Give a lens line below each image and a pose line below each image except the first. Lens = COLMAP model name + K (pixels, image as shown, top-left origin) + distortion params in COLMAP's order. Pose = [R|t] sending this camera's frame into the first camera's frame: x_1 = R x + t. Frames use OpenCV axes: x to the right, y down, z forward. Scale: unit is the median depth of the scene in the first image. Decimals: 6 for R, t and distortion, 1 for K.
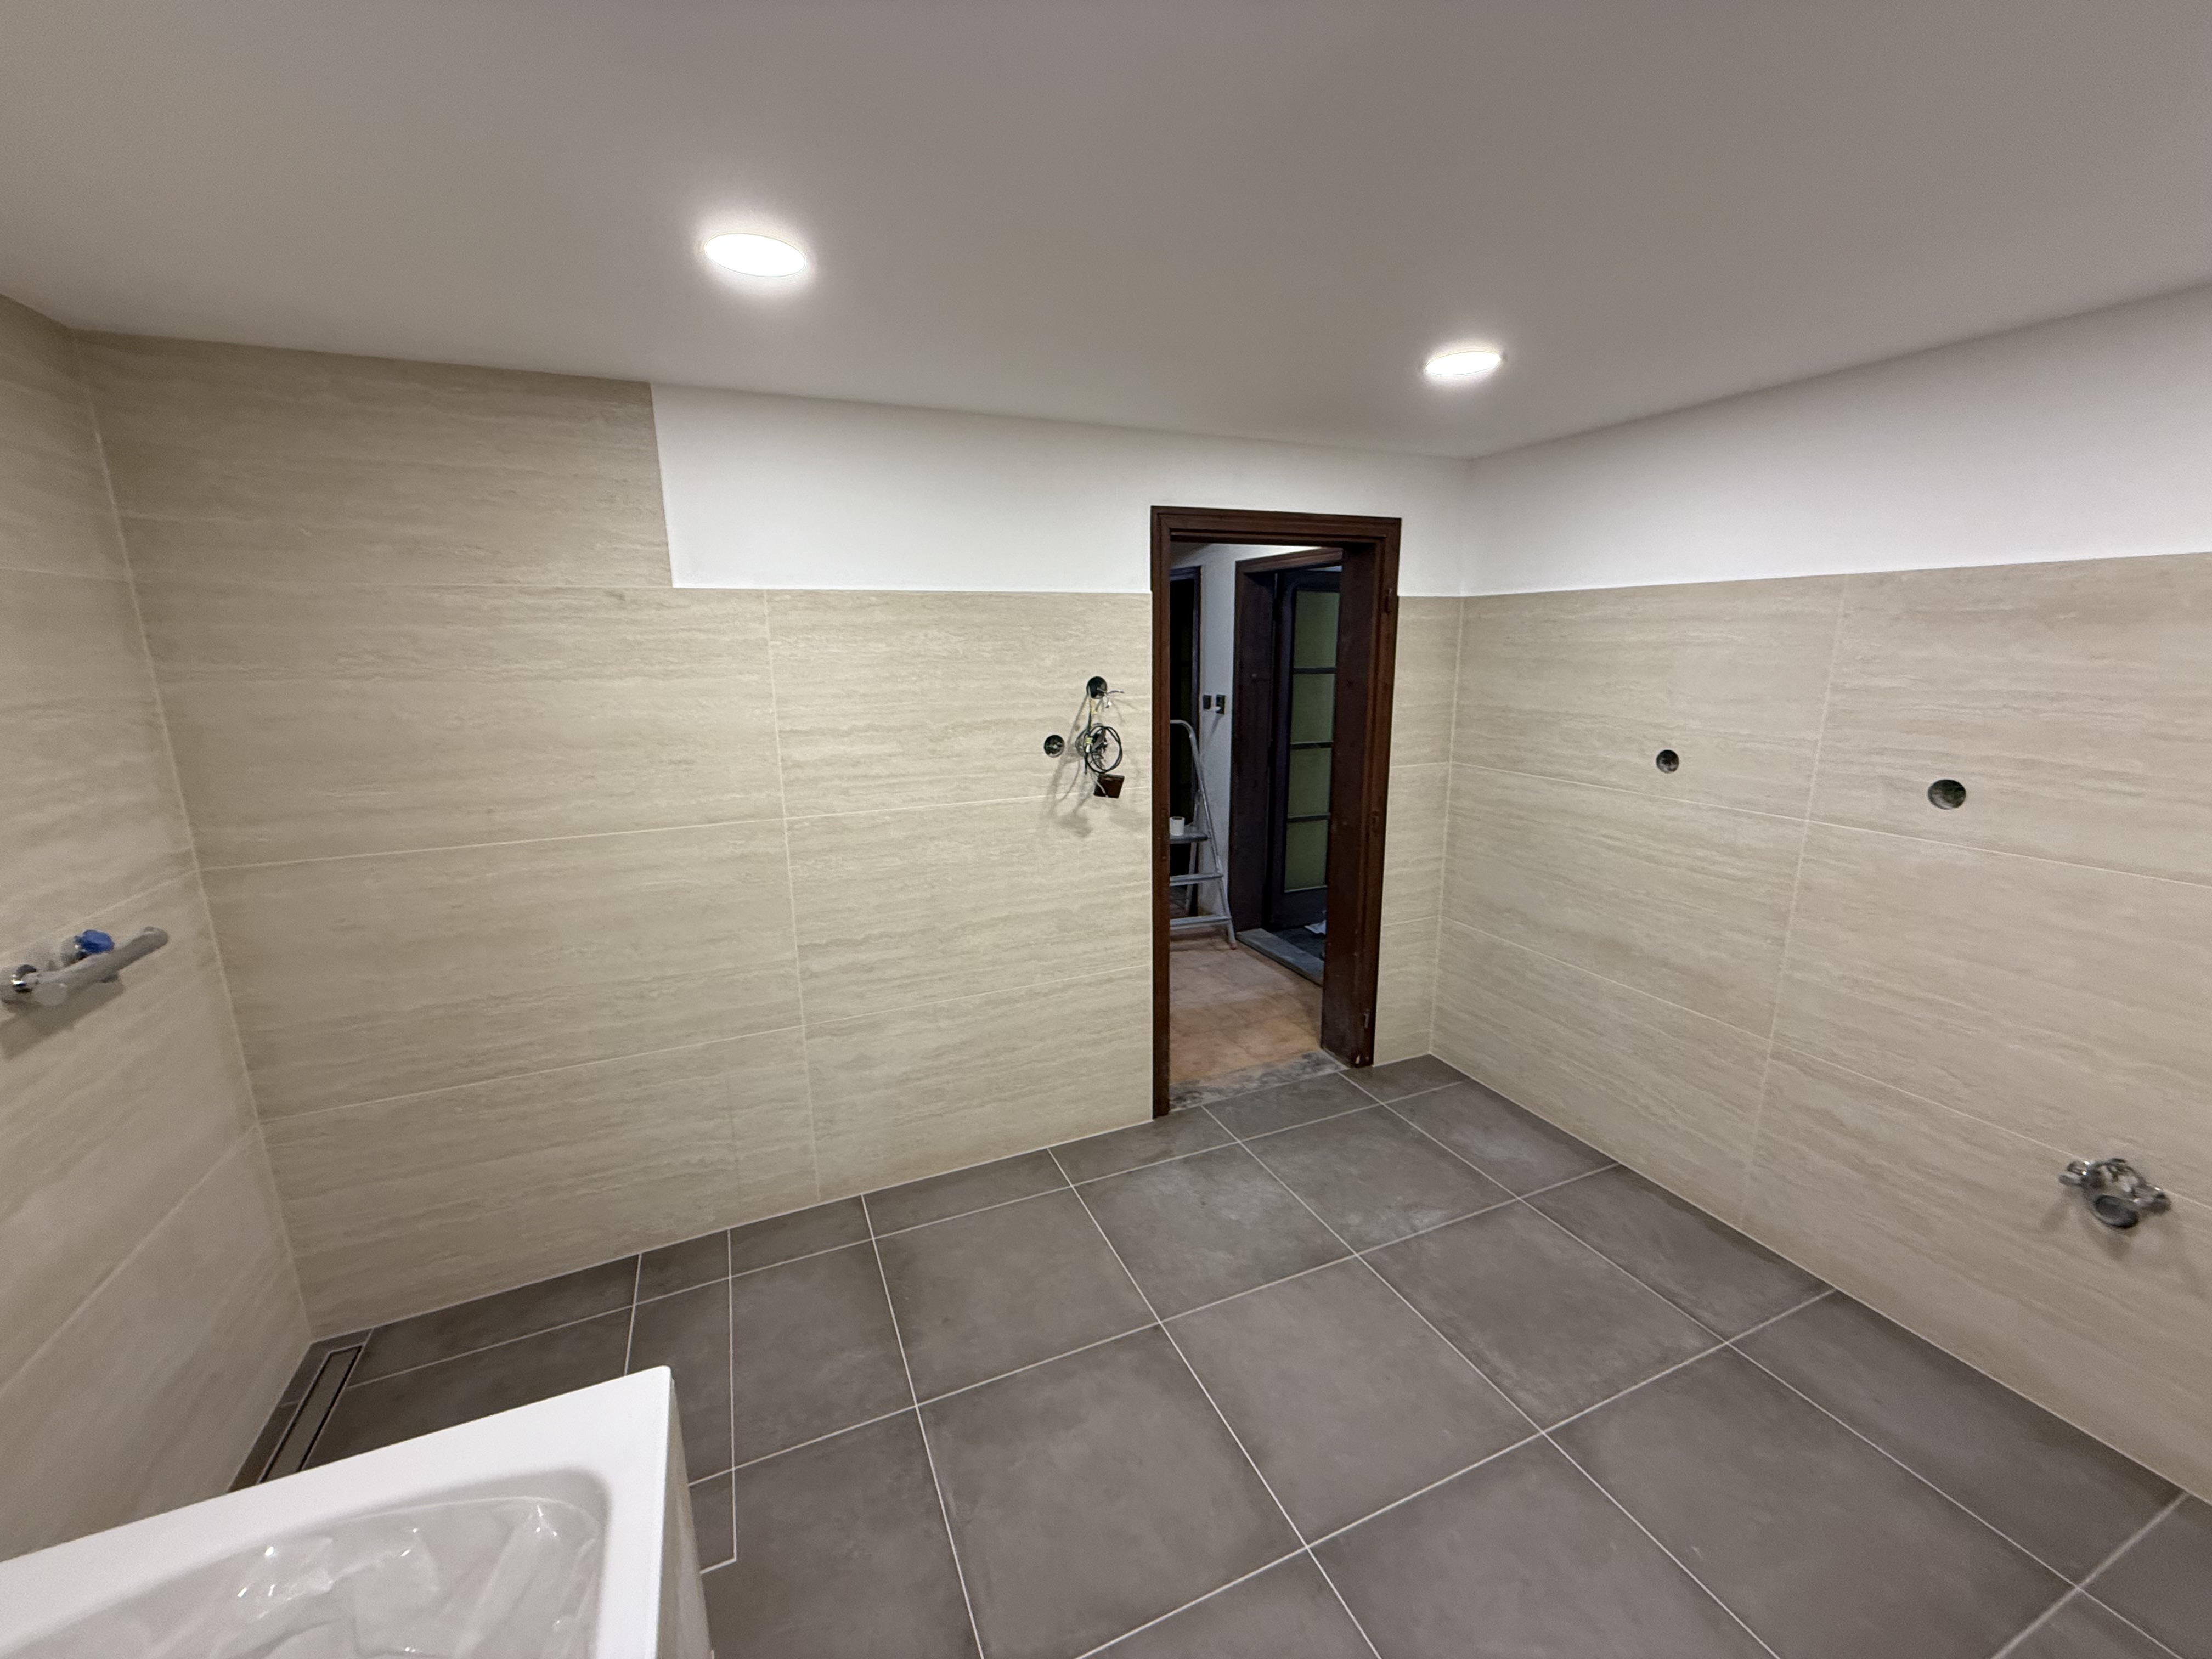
lens RADIAL K [[879.3, 0, 1101.3], [0, 879.3, 828.2], [0, 0, 1]] dist [-0.000160, -0.000222]
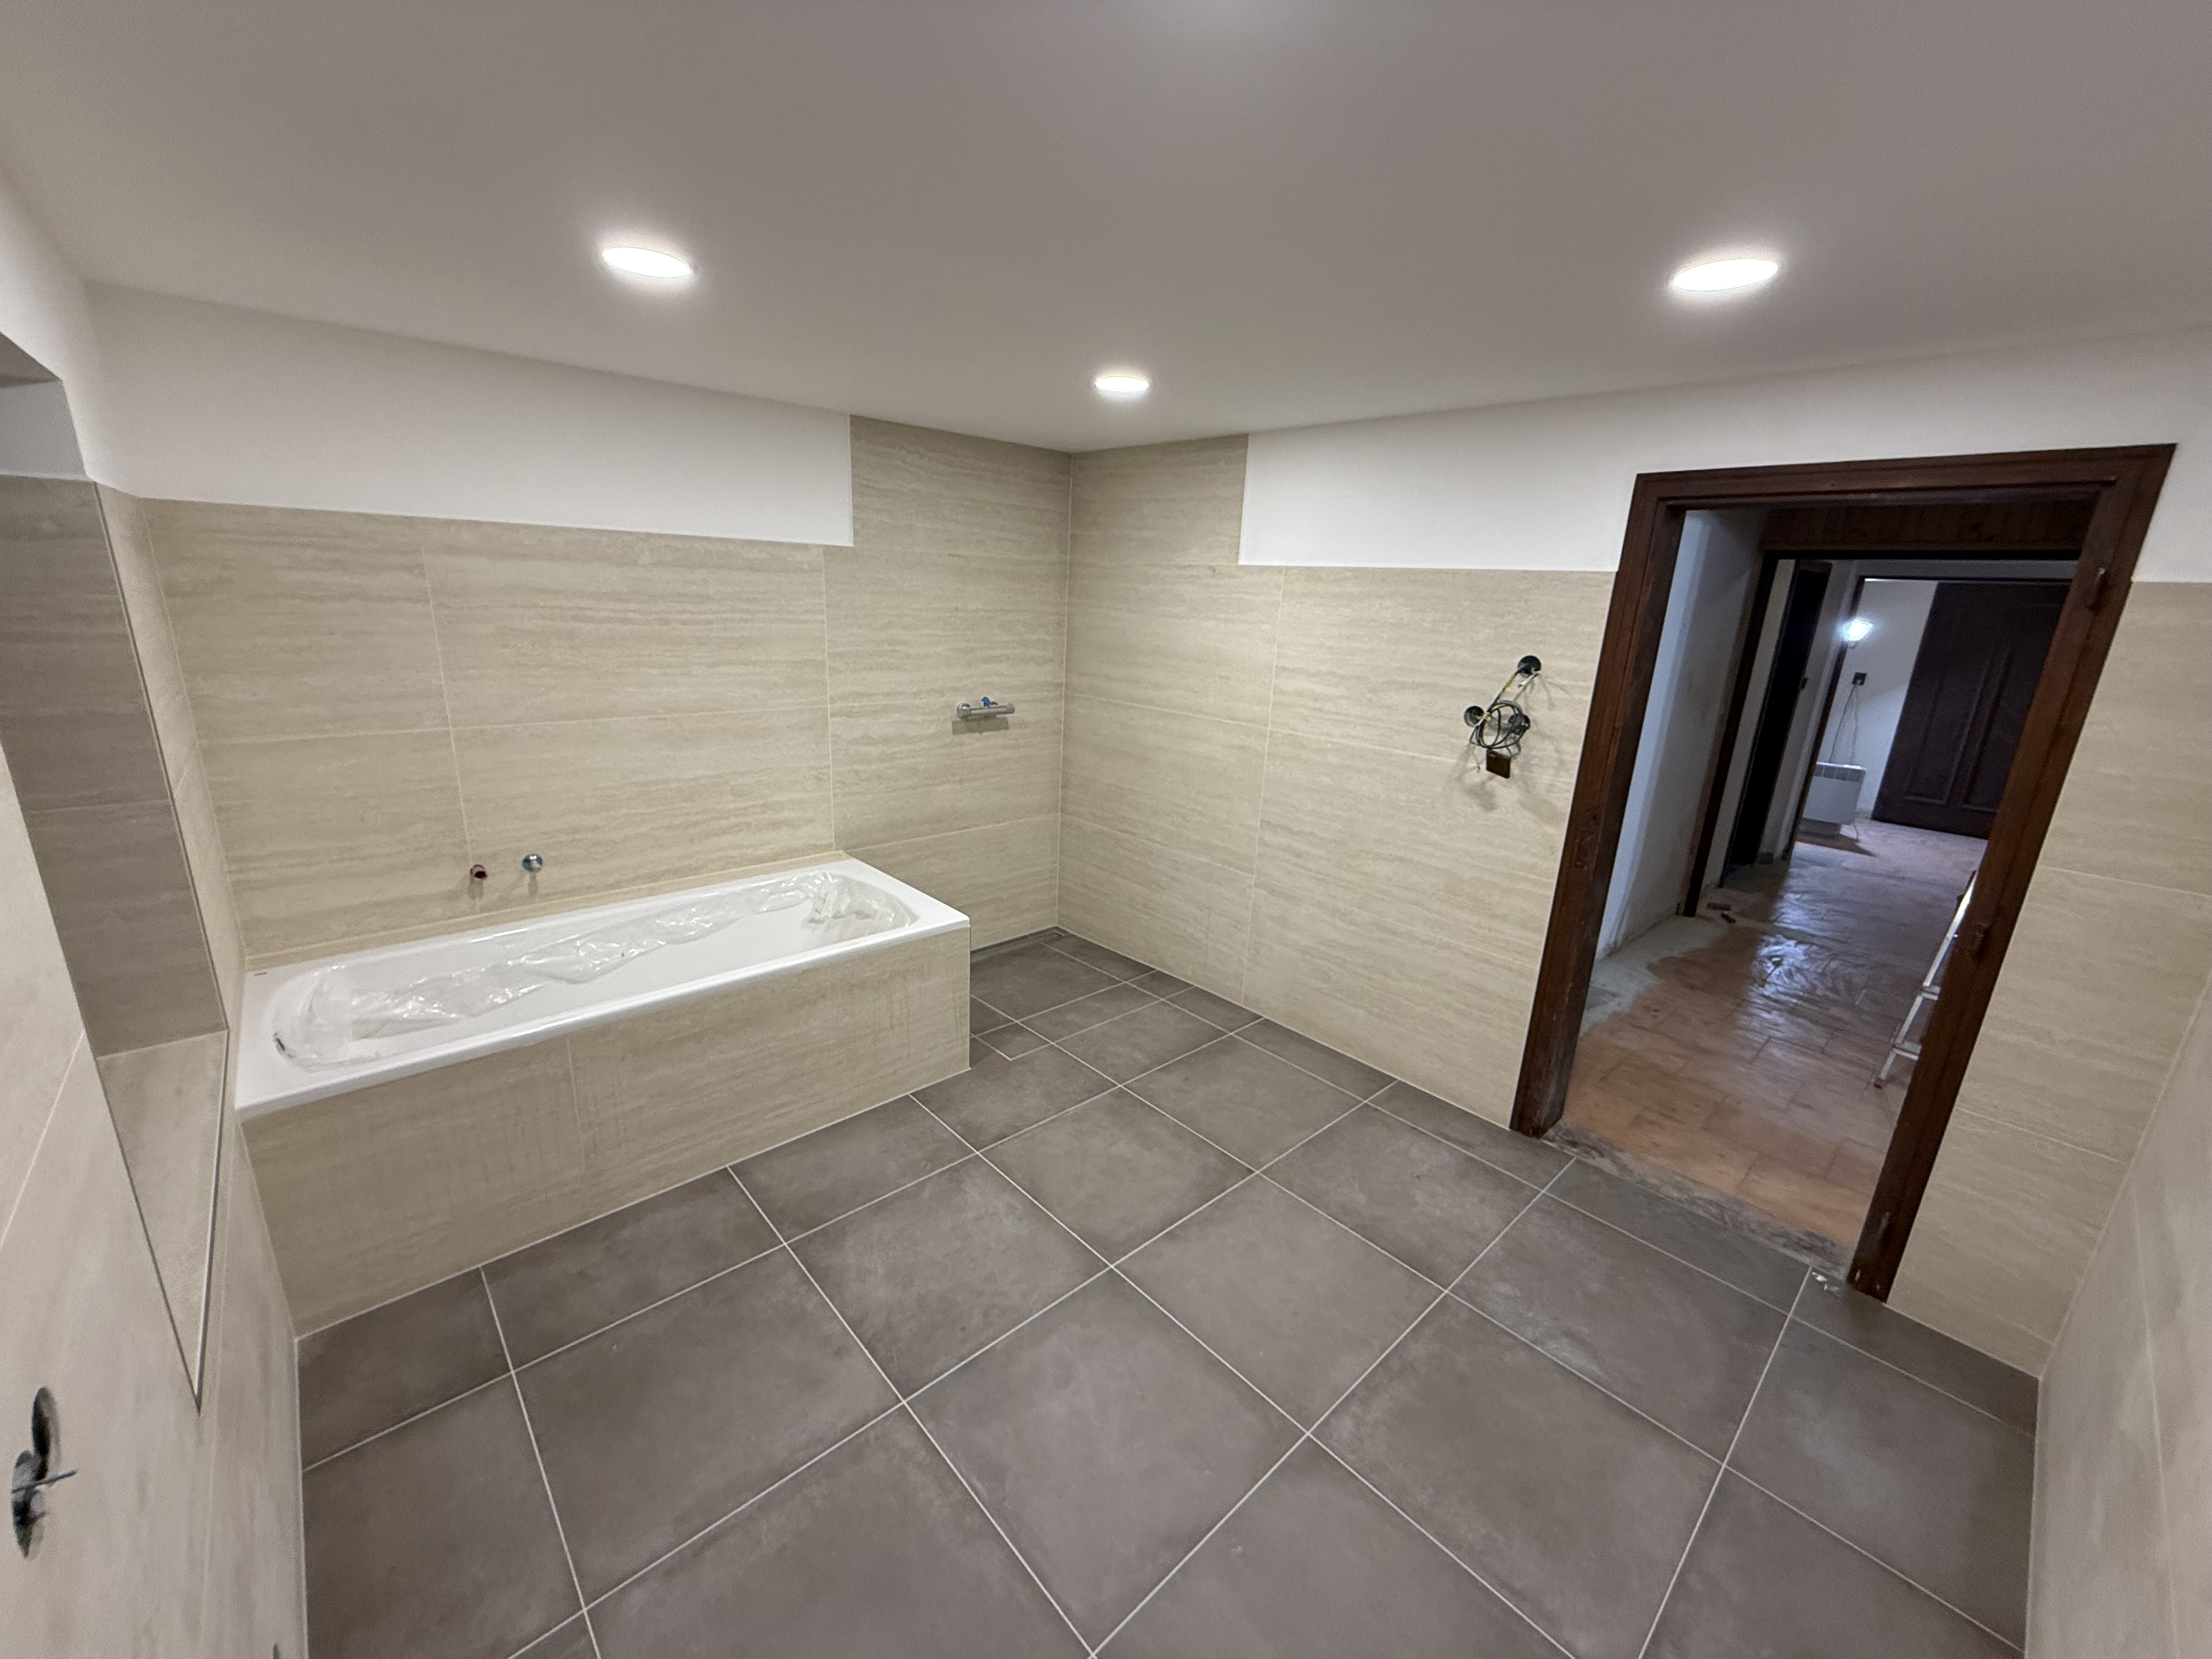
lens RADIAL K [[879.3, 0, 1101.3], [0, 879.3, 828.2], [0, 0, 1]] dist [-0.000160, -0.000222]
pose [[0.325693, 0.275408, -0.904475, 0.855448], [-0.246538, 0.948278, 0.199970, -0.072673], [0.912767, 0.157858, 0.376746, 0.234264]]
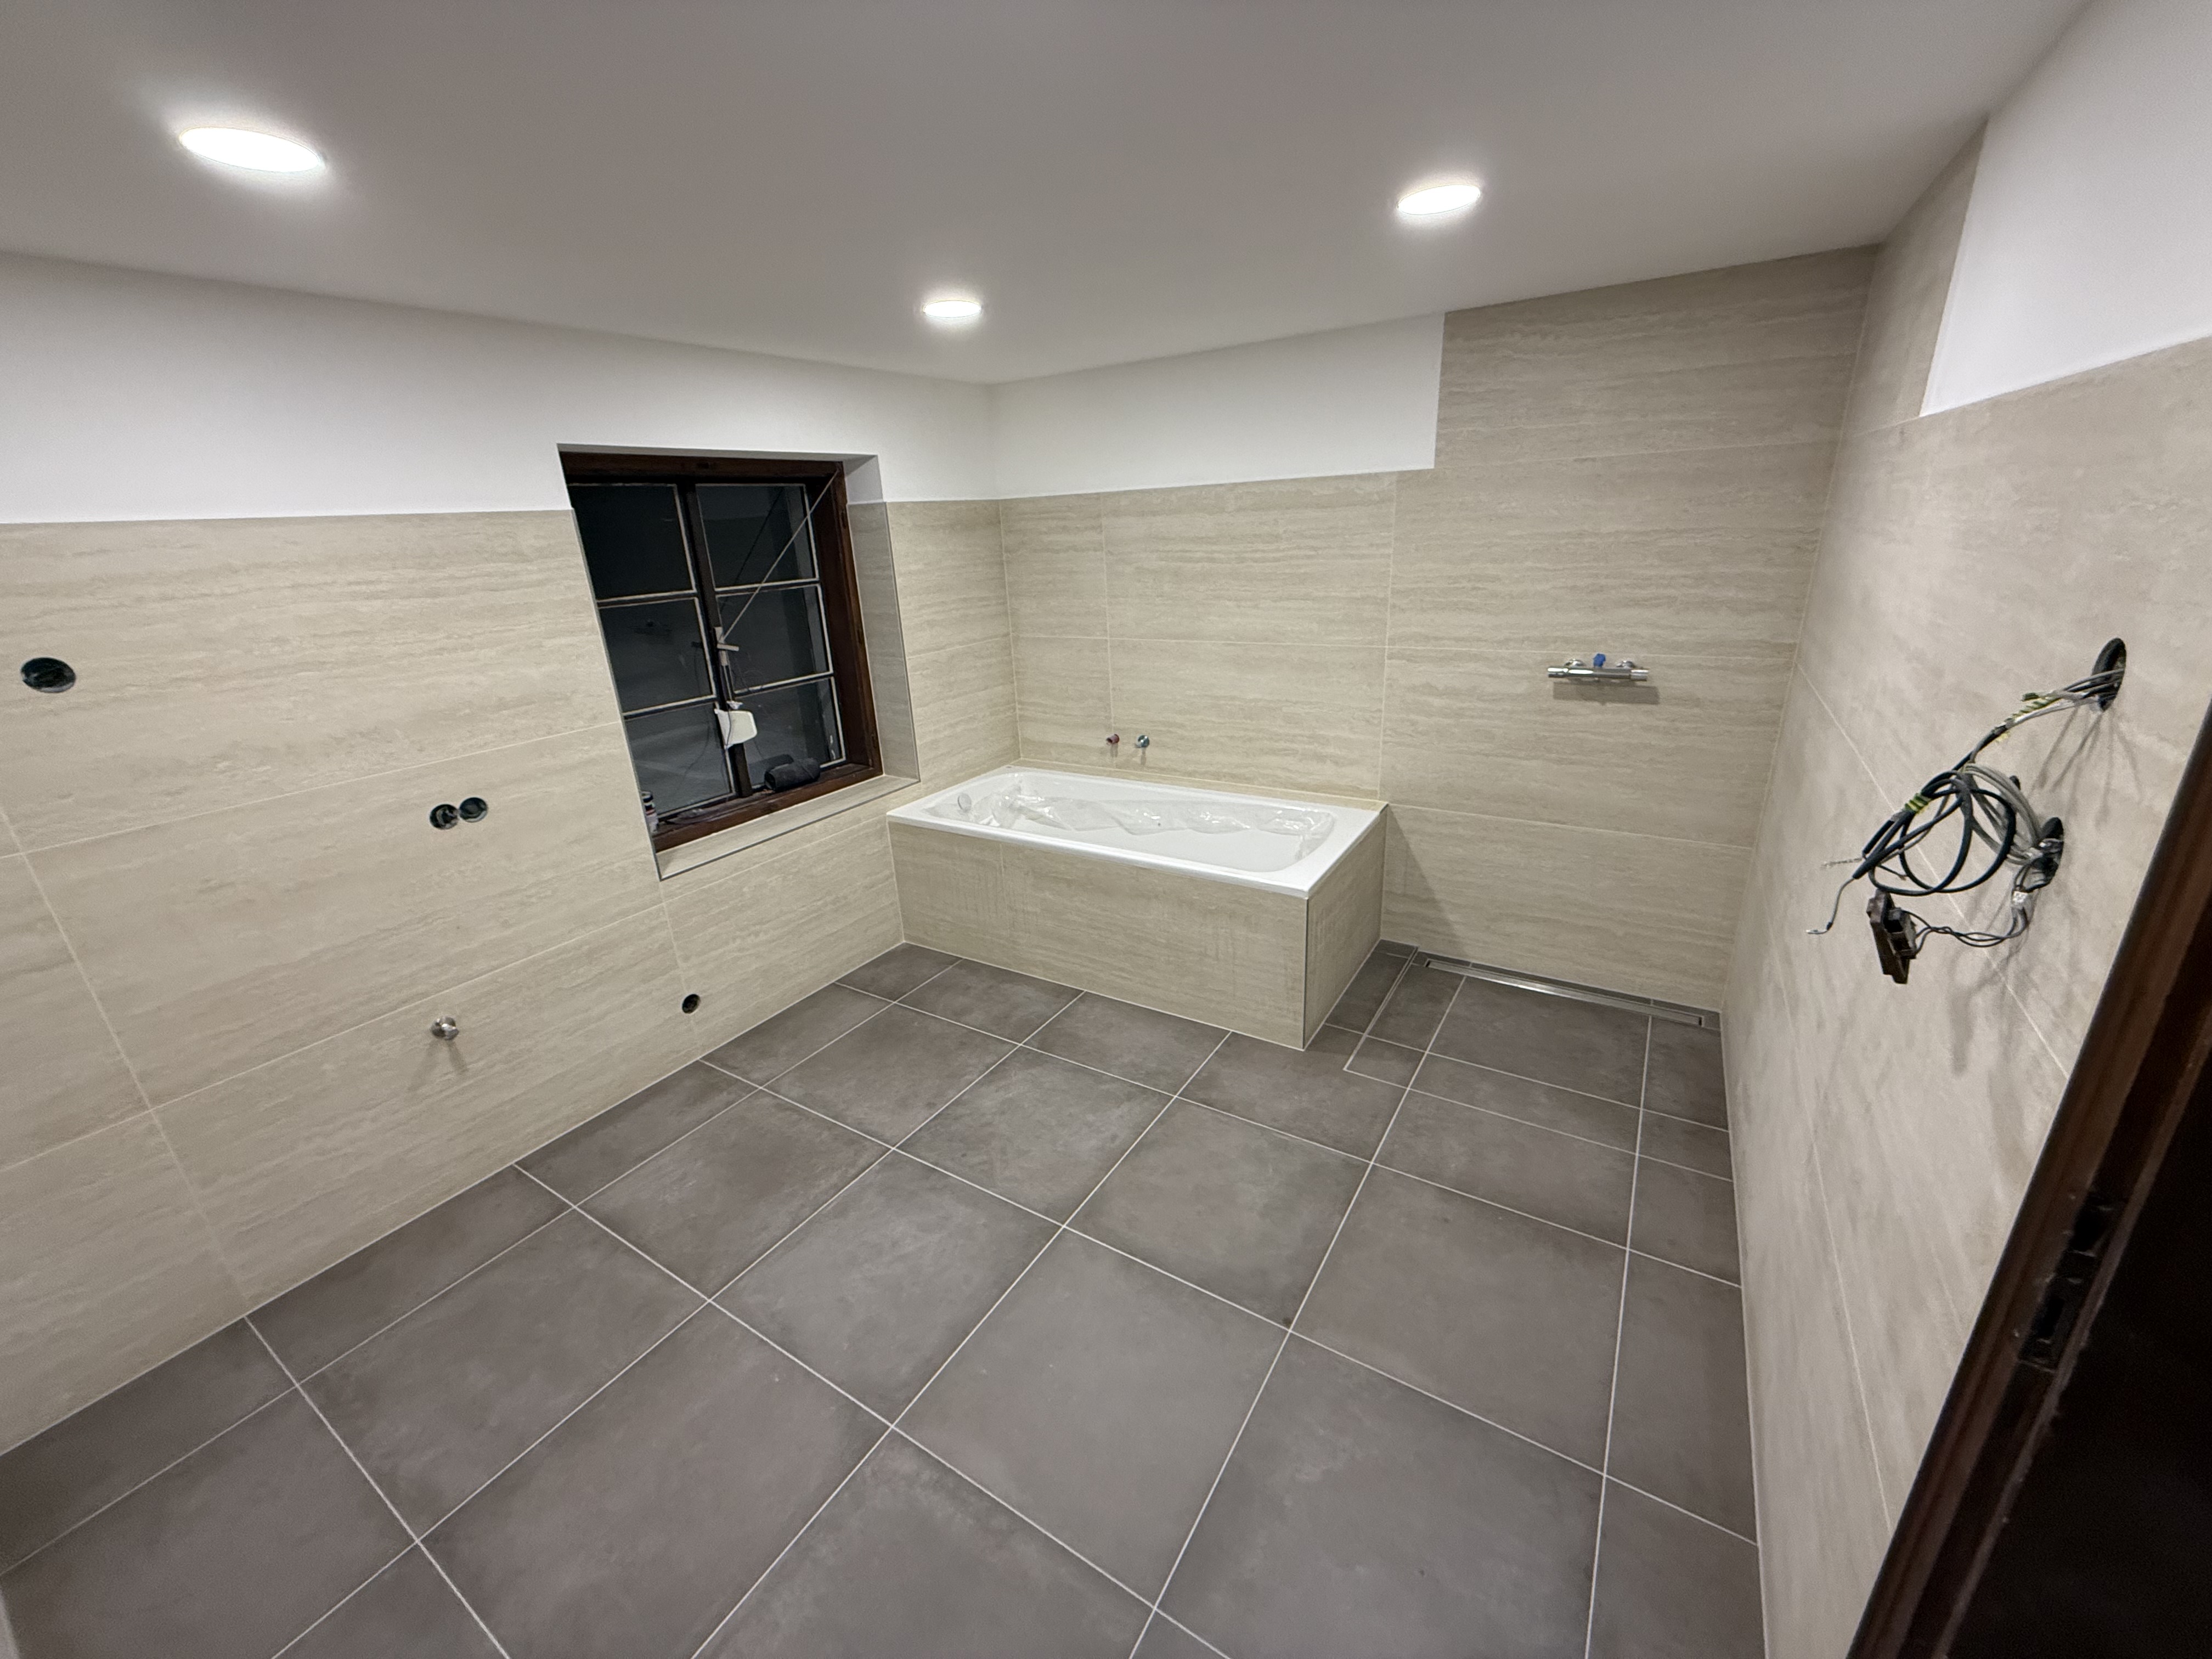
lens RADIAL K [[879.3, 0, 1101.3], [0, 879.3, 828.2], [0, 0, 1]] dist [-0.000160, -0.000222]
pose [[-0.825840, 0.237901, -0.511265, 0.488929], [-0.059976, 0.864453, 0.499123, -0.267441], [0.560707, 0.442859, -0.699631, 1.135929]]
